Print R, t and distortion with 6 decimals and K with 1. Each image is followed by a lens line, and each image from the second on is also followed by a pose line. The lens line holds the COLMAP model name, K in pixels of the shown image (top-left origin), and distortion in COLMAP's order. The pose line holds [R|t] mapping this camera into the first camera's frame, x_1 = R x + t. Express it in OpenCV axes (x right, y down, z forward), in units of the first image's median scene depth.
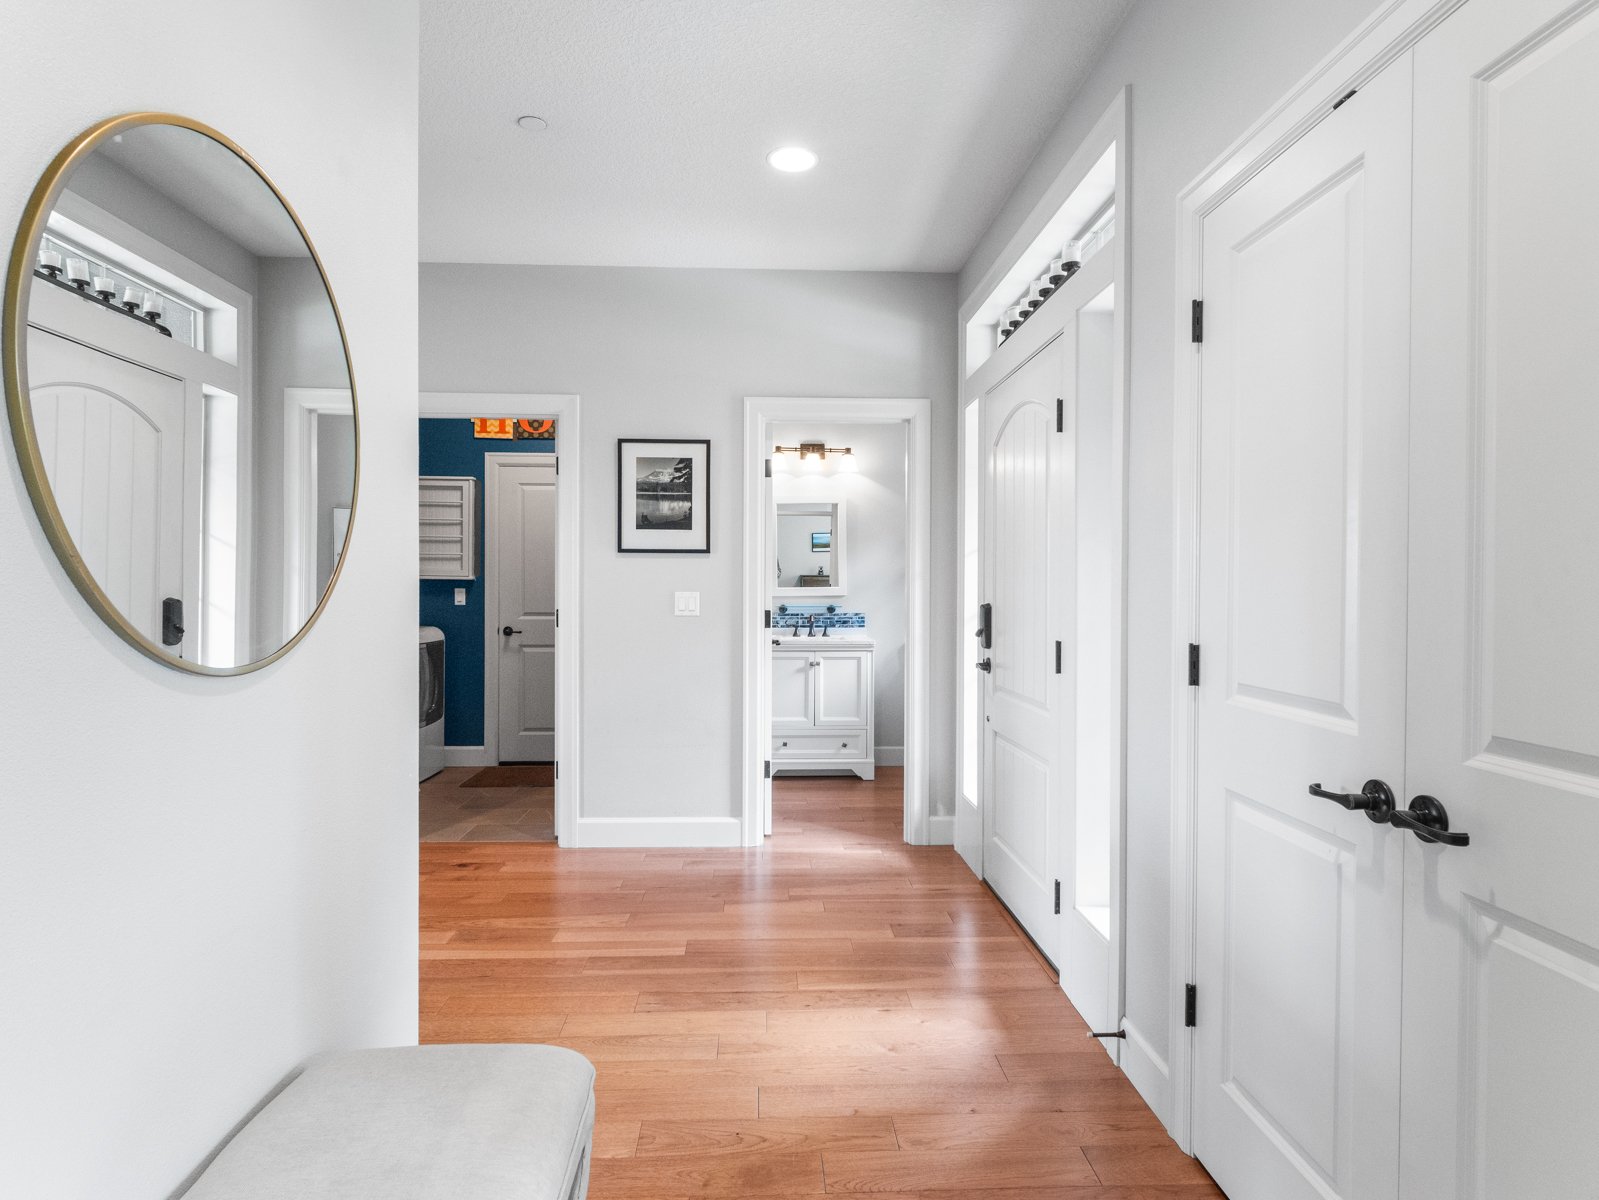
lens RADIAL K [[837.2, 0, 806.2], [0, 837.2, 593.2], [0, 0, 1]] dist [0.004306, -0.000169]
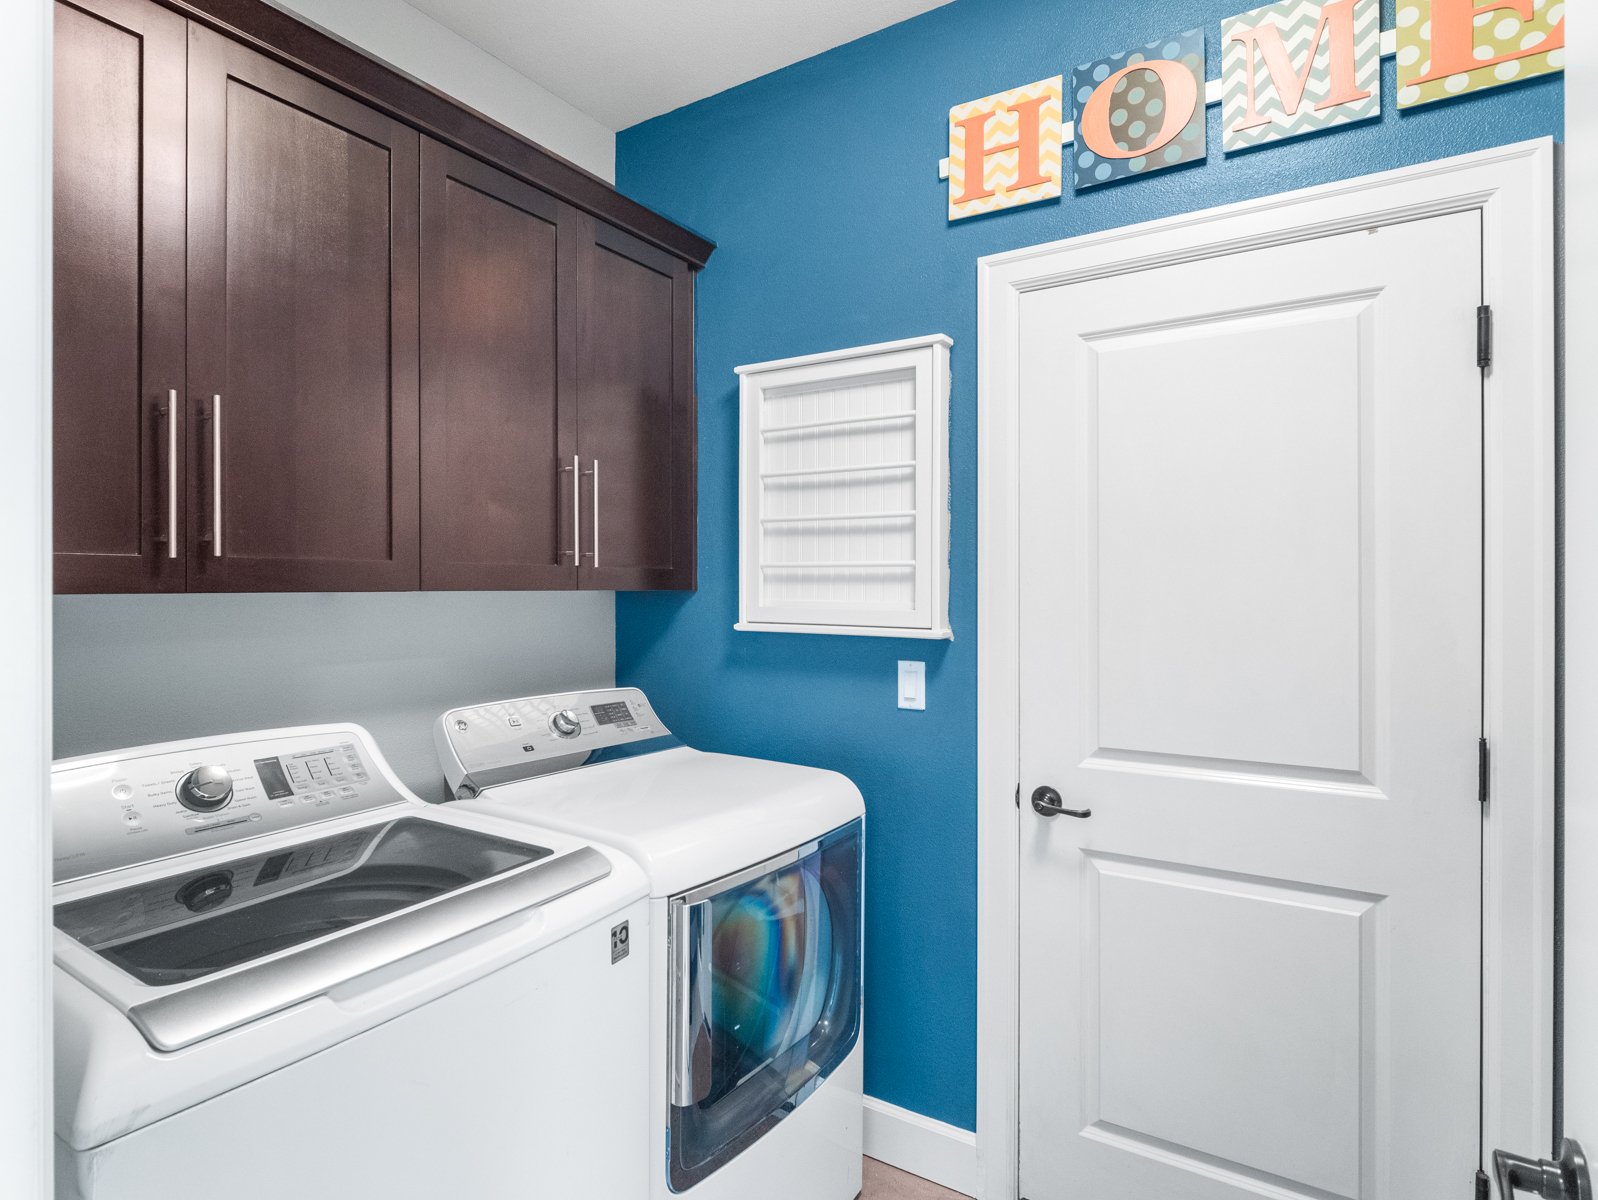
lens RADIAL K [[836.7, 0, 801.0], [0, 836.7, 601.3], [0, 0, 1]] dist [0.004306, -0.000169]
pose [[0.830451, -0.003895, -0.557079, -0.255902], [-0.000356, 0.999972, -0.007522, -0.028276], [0.557092, 0.006445, 0.830426, 0.682796]]
